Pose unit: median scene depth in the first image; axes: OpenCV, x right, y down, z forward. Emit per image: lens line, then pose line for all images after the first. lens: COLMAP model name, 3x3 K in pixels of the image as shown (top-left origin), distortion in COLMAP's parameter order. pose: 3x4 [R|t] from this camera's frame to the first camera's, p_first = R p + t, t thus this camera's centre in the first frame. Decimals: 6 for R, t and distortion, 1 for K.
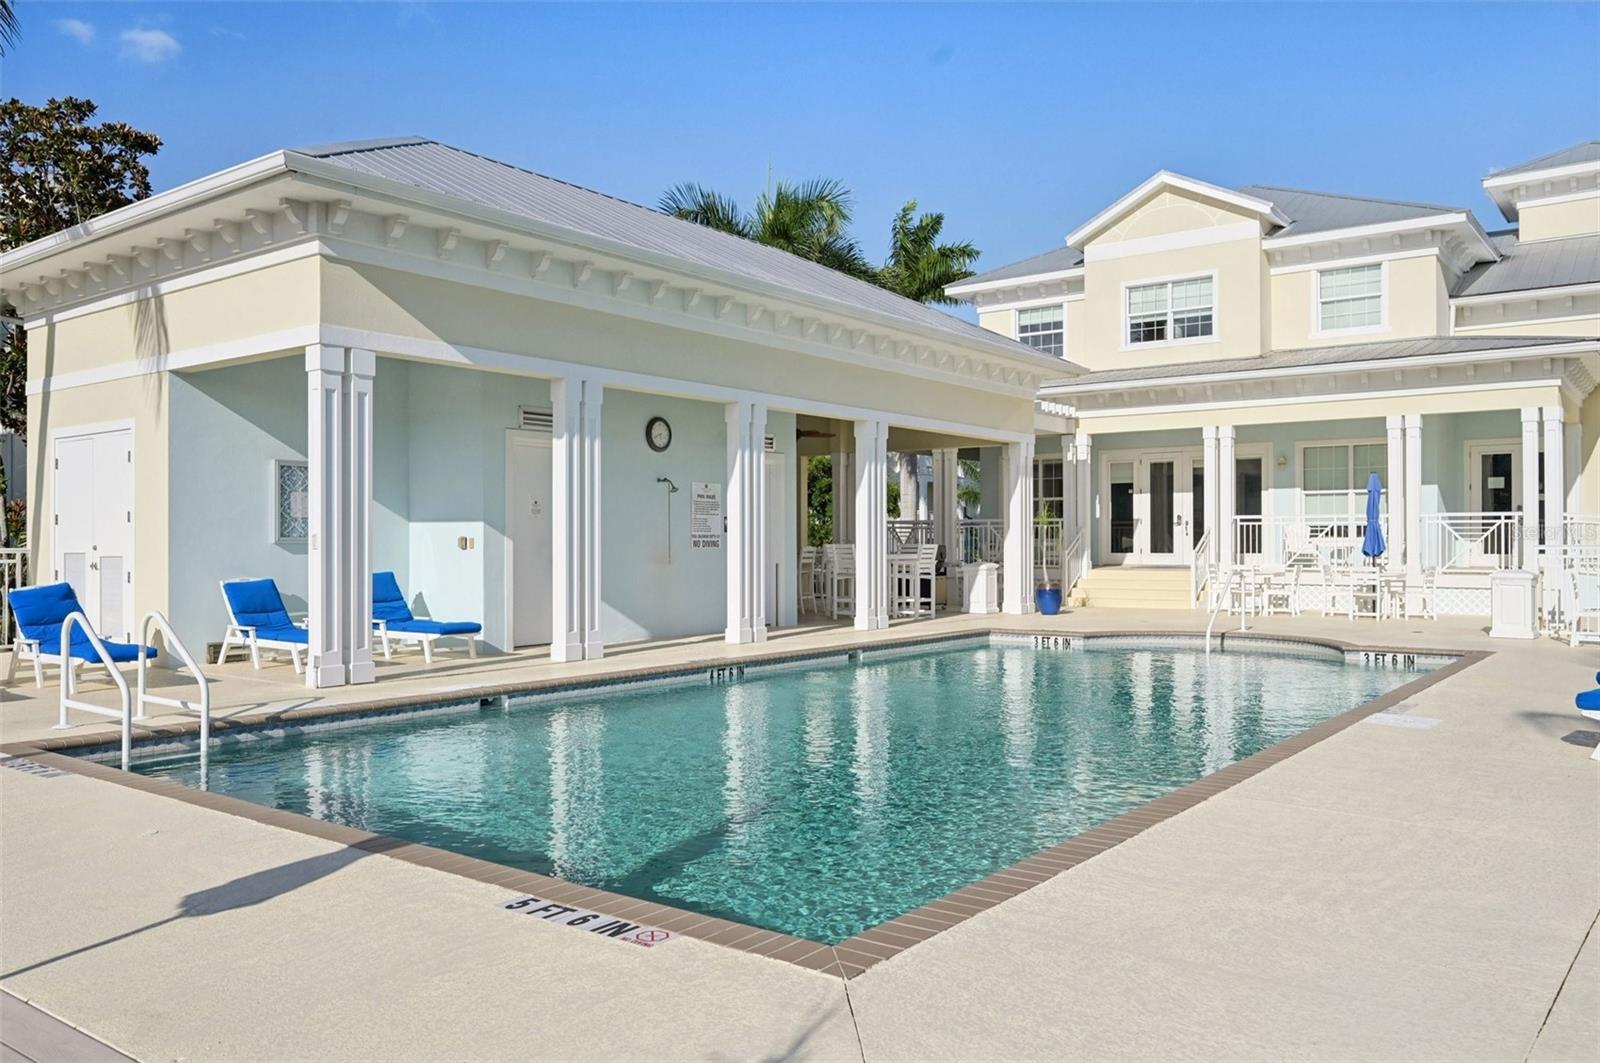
lens RADIAL K [[1206.8, 0, 800.2], [0, 1206.8, 538.2], [0, 0, 1]] dist [0.000993, 0.000189]
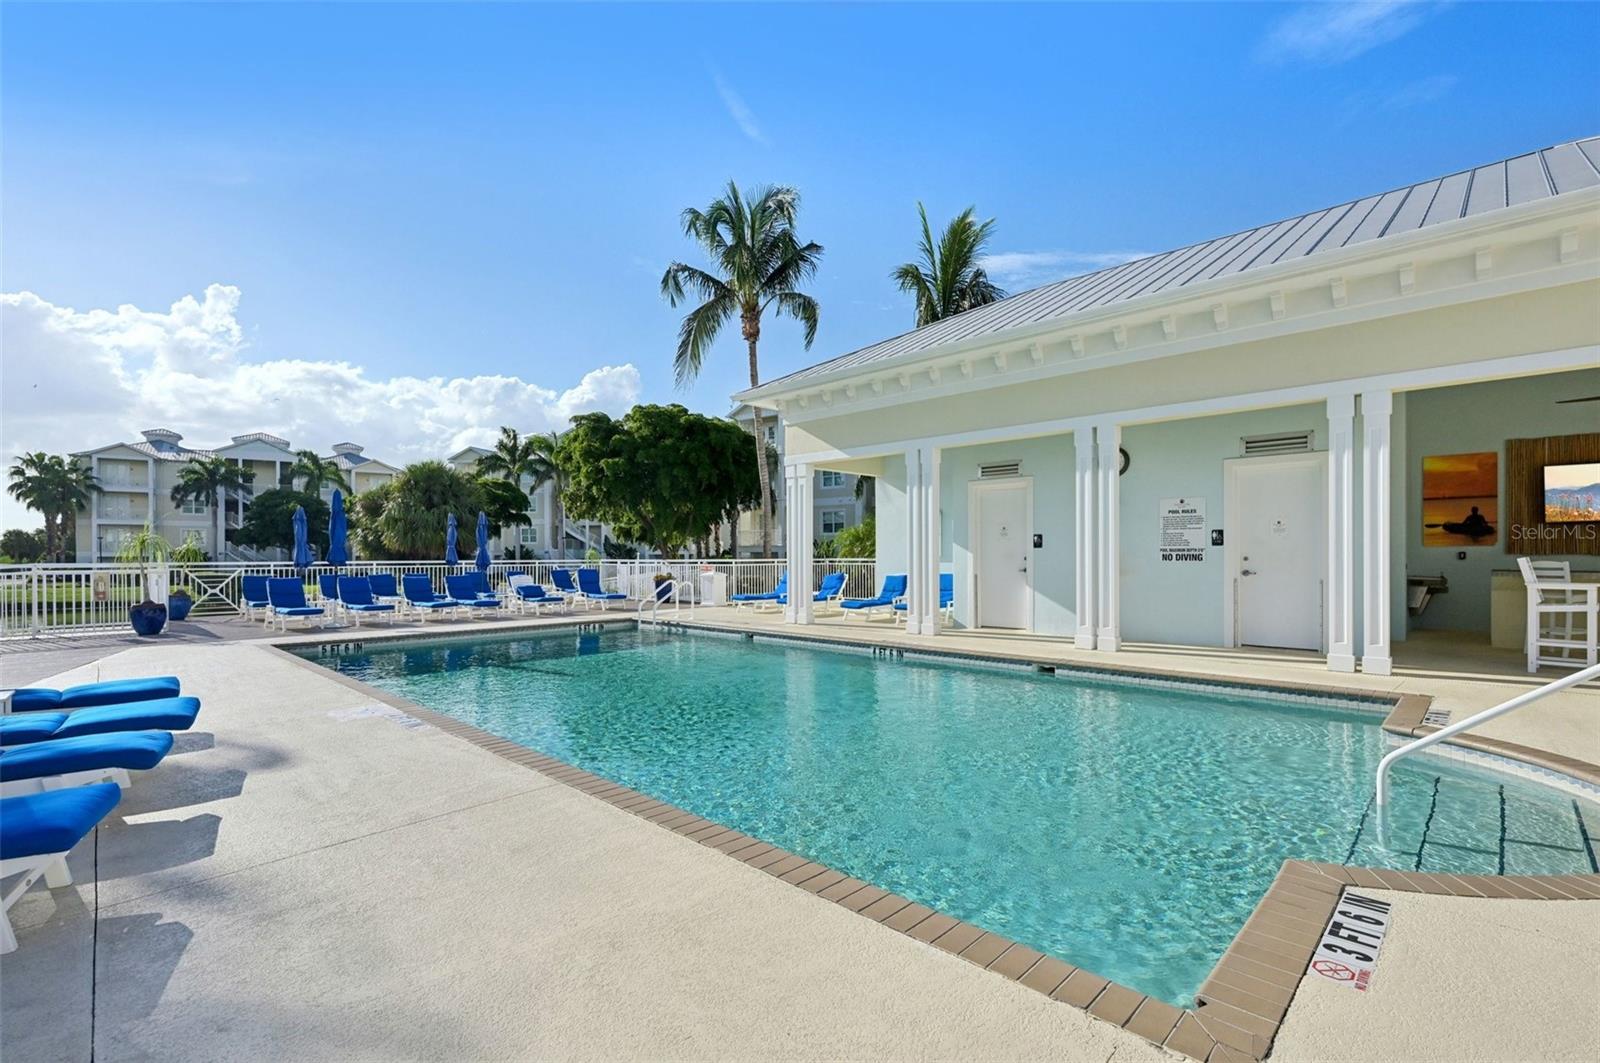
lens RADIAL K [[723.0, 0, 794.8], [0, 723.0, 547.9], [0, 0, 1]] dist [0.003825, 0.000594]
pose [[-0.119055, -0.010511, -0.992832, 0.696555], [0.007683, 0.999904, -0.011507, 0.001362], [0.992858, -0.008998, -0.118963, 0.900943]]
